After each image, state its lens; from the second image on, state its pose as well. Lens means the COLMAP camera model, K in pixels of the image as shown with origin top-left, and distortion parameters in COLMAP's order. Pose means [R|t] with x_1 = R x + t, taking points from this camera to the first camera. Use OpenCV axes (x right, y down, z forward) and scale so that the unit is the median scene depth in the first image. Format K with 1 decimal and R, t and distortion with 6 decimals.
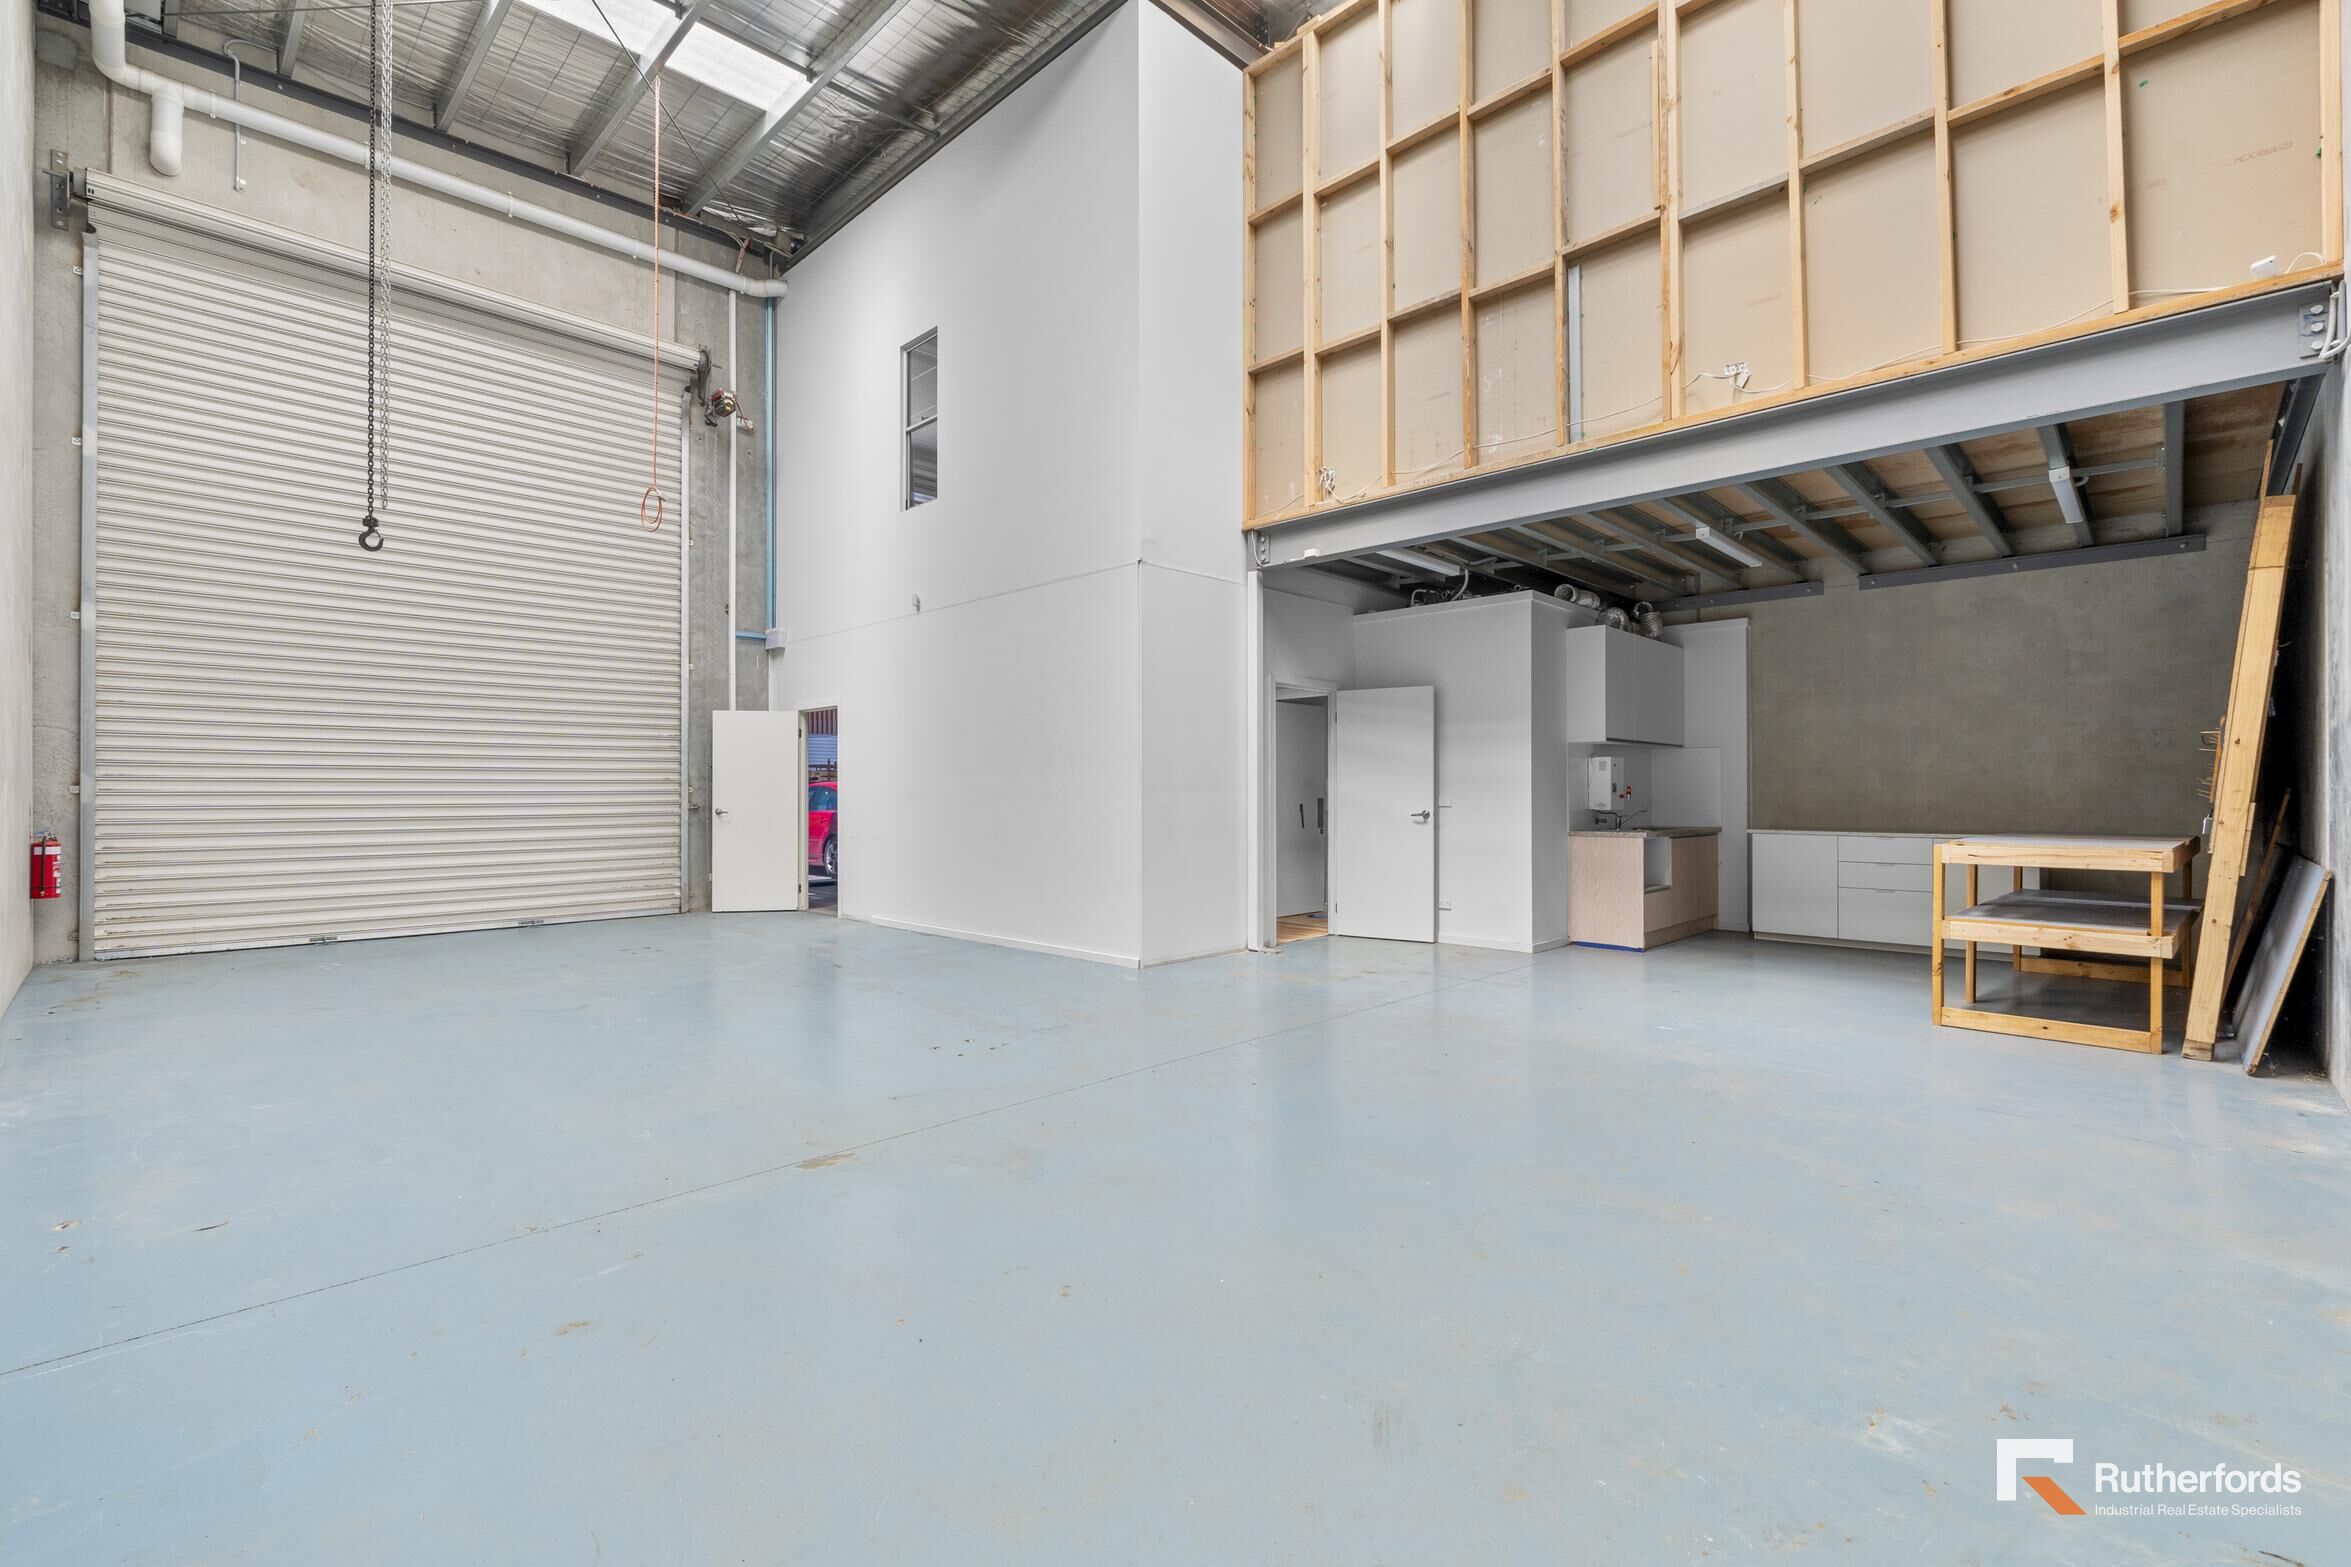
lens RADIAL K [[1017.1, 0, 1171.6], [0, 1017.1, 785.9], [0, 0, 1]] dist [-0.003043, -0.000033]
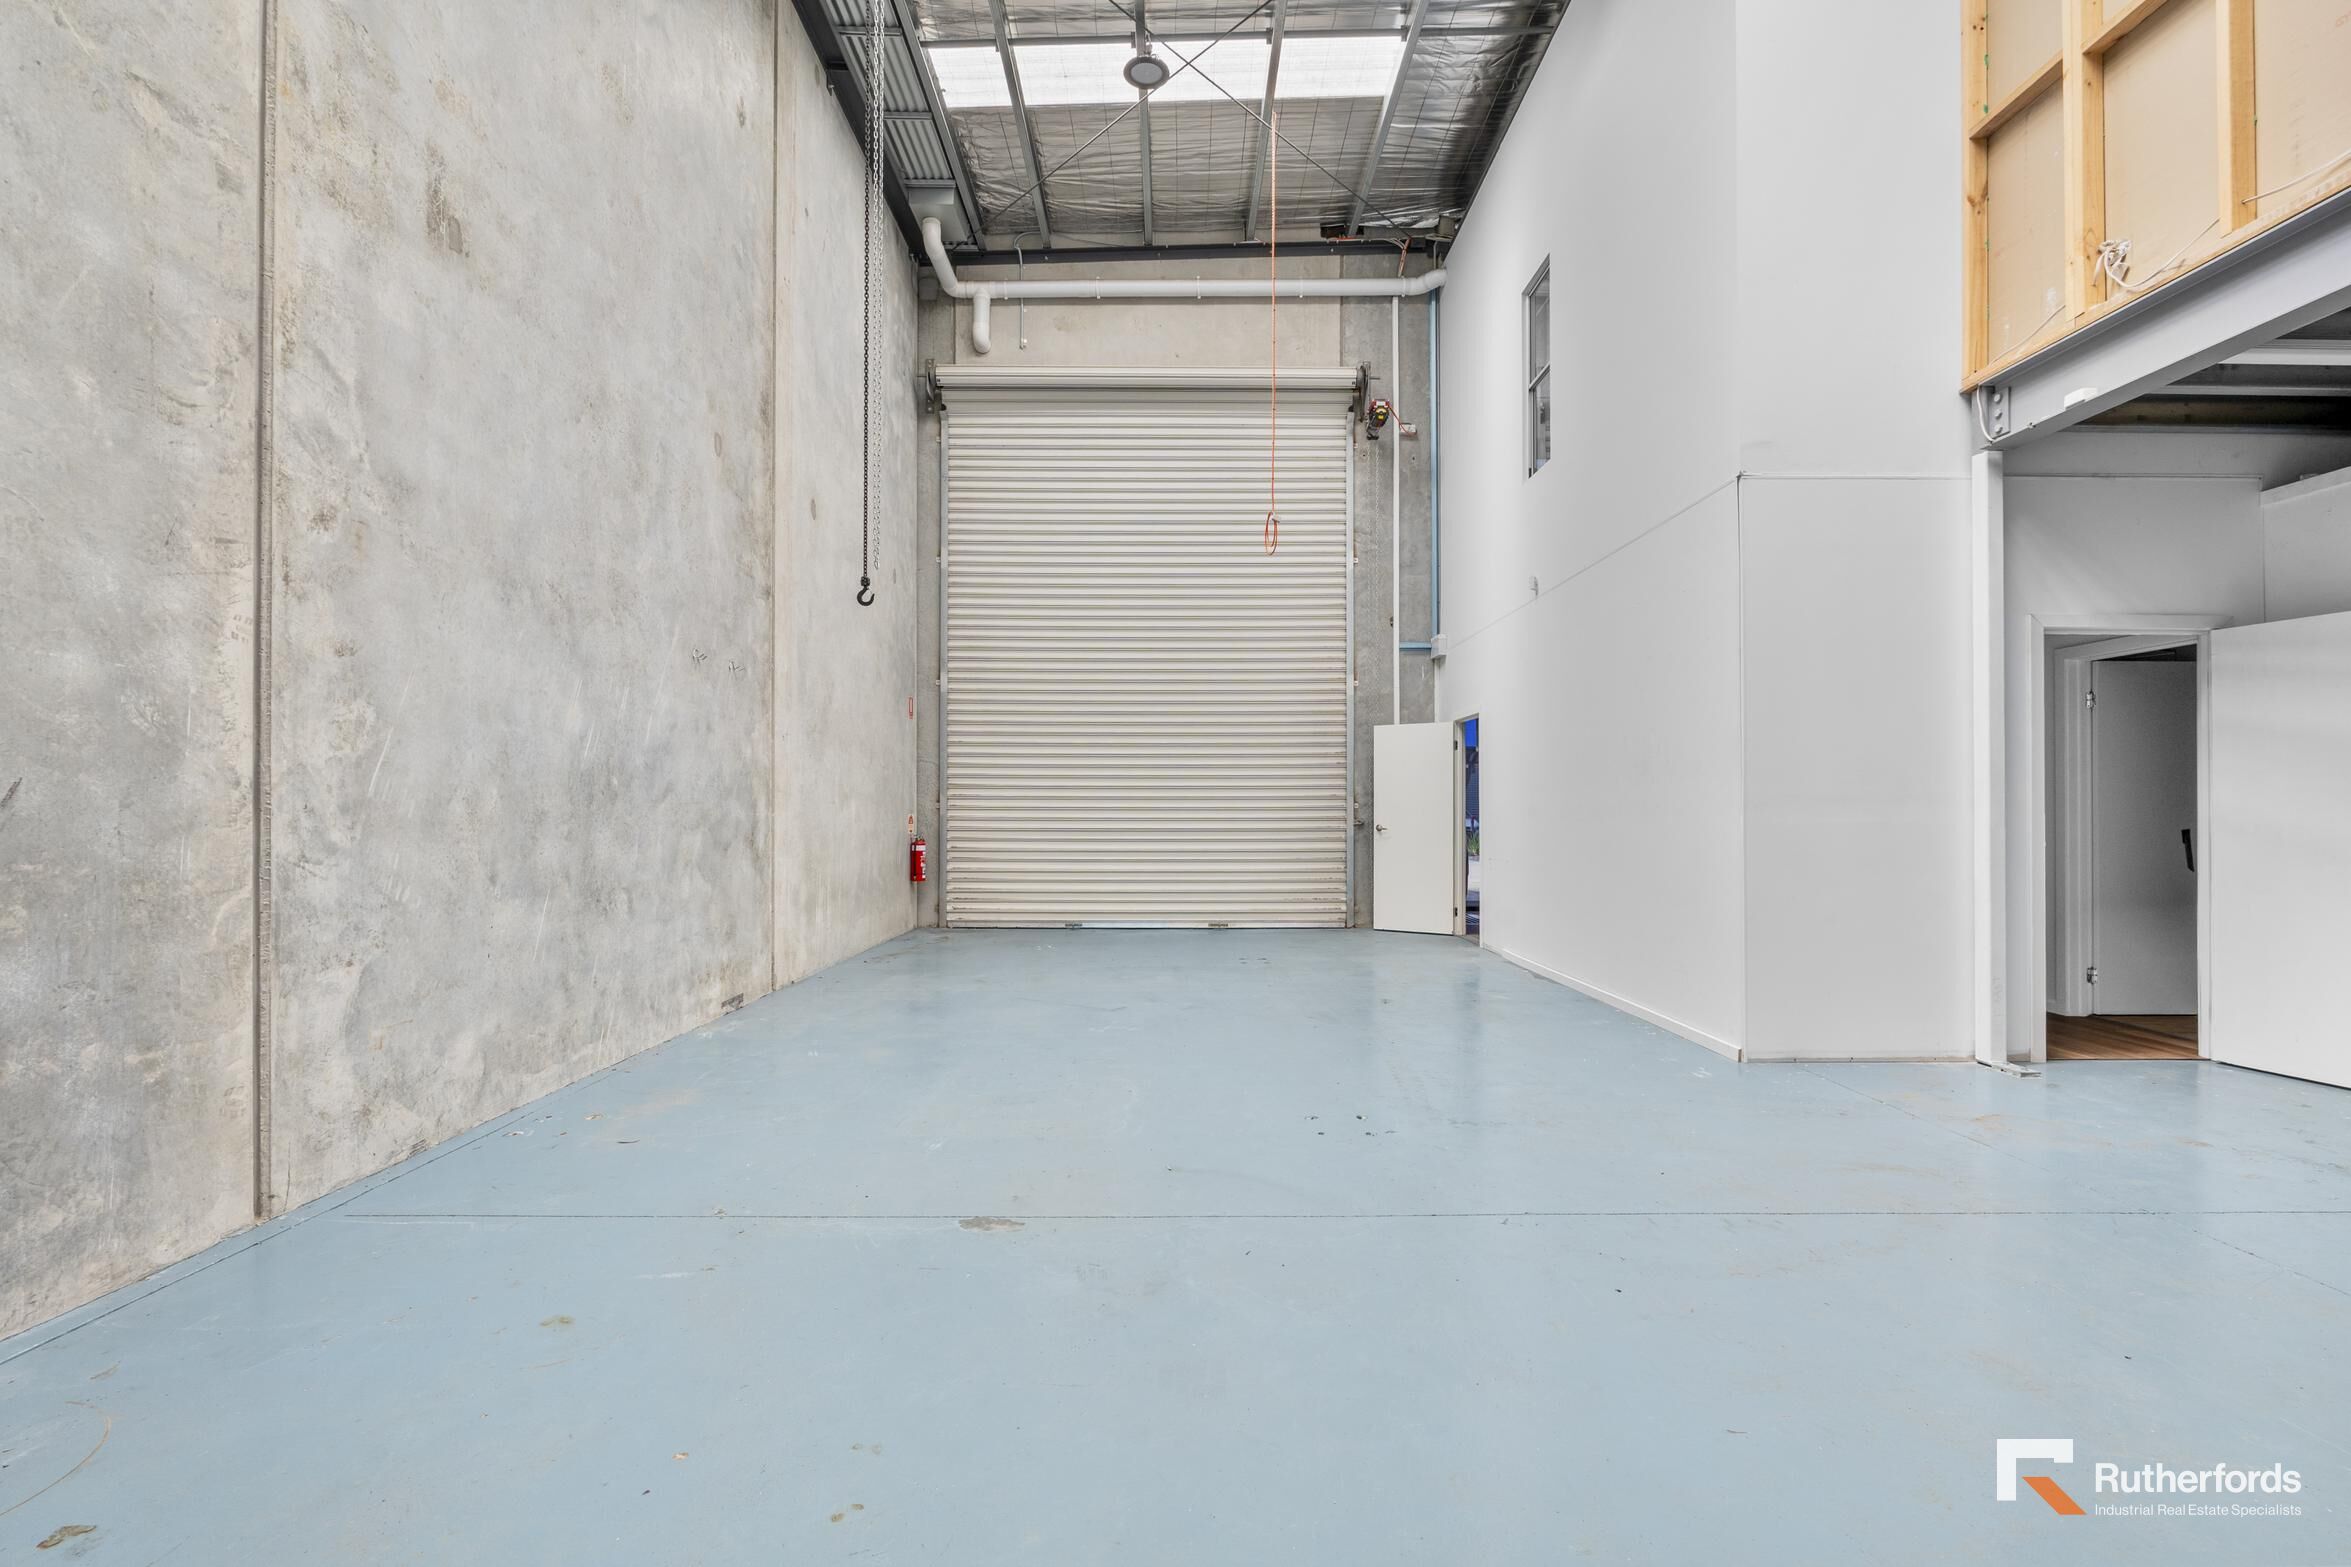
lens RADIAL K [[1039.0, 0, 1188.1], [0, 1039.0, 797.9], [0, 0, 1]] dist [-0.002907, 0.000274]
pose [[0.708385, -0.005949, -0.705801, 0.163201], [0.002646, 0.999980, -0.005772, 0.002014], [0.705821, 0.002221, 0.708387, 0.186924]]
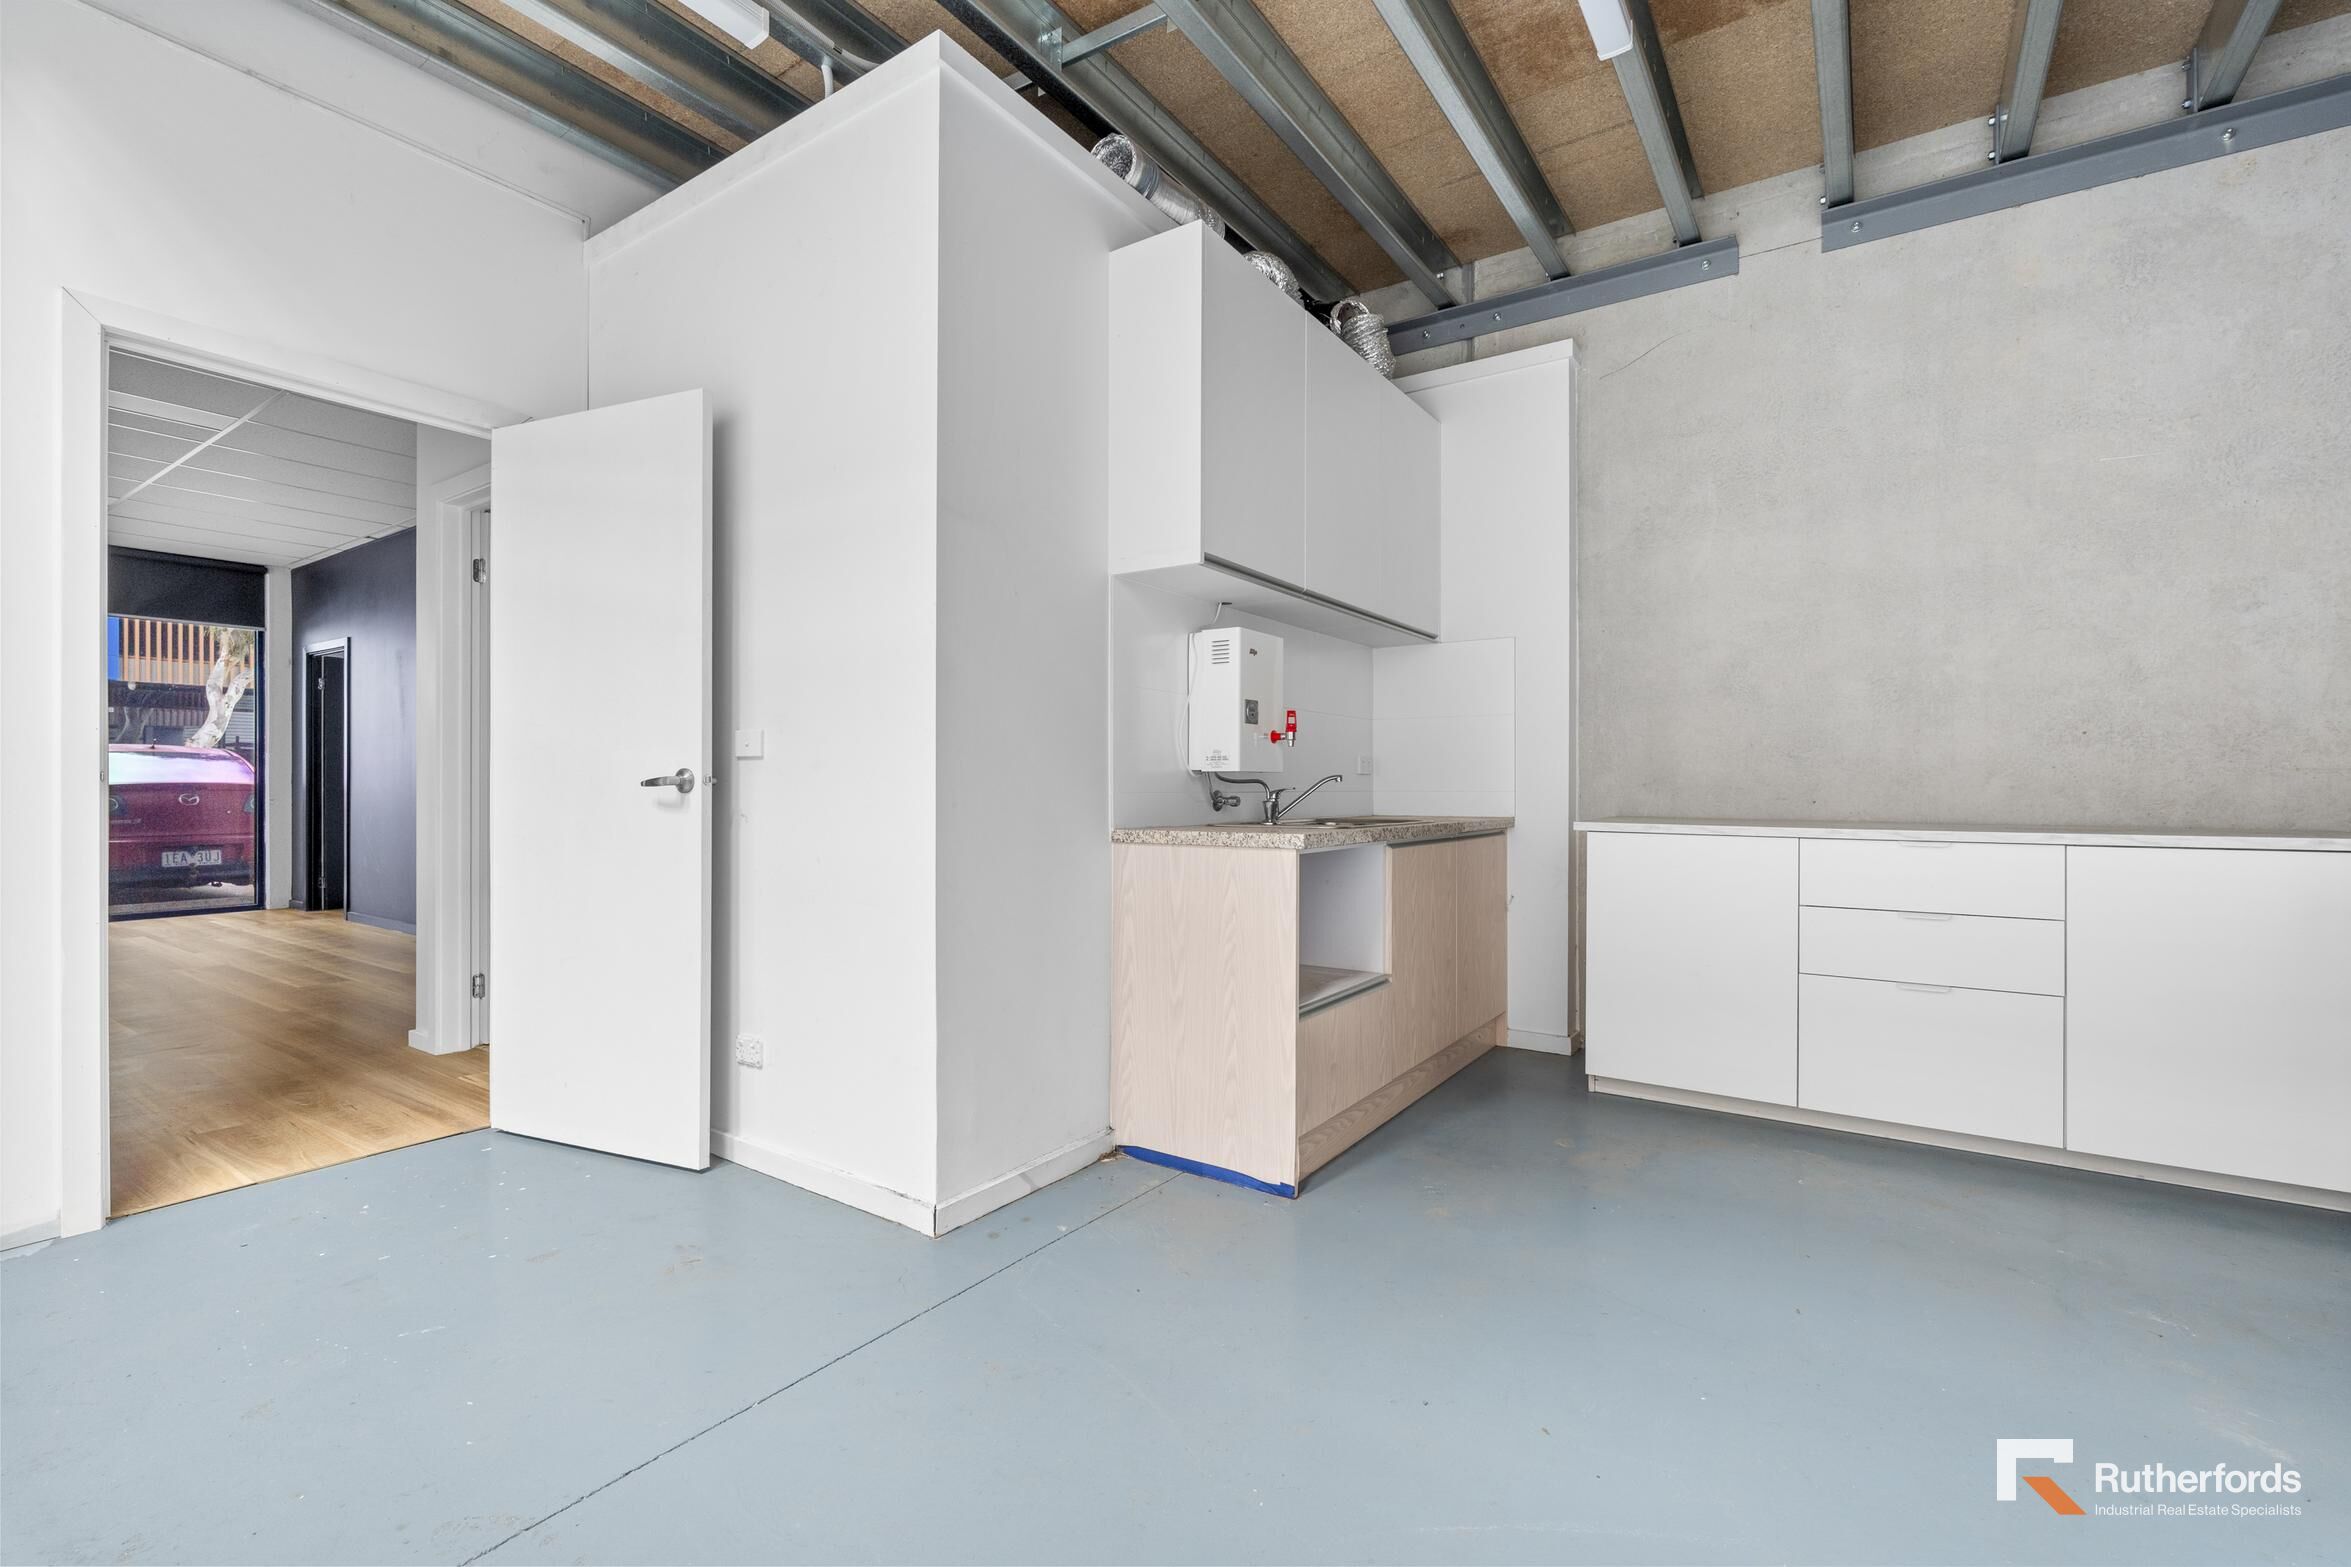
lens RADIAL K [[1039.0, 0, 1188.1], [0, 1039.0, 797.9], [0, 0, 1]] dist [-0.002907, 0.000274]
pose [[0.980899, 0.001590, 0.194513, 0.328012], [-0.004405, 0.999892, 0.014045, 0.027253], [-0.194469, -0.014633, 0.980799, 0.610515]]
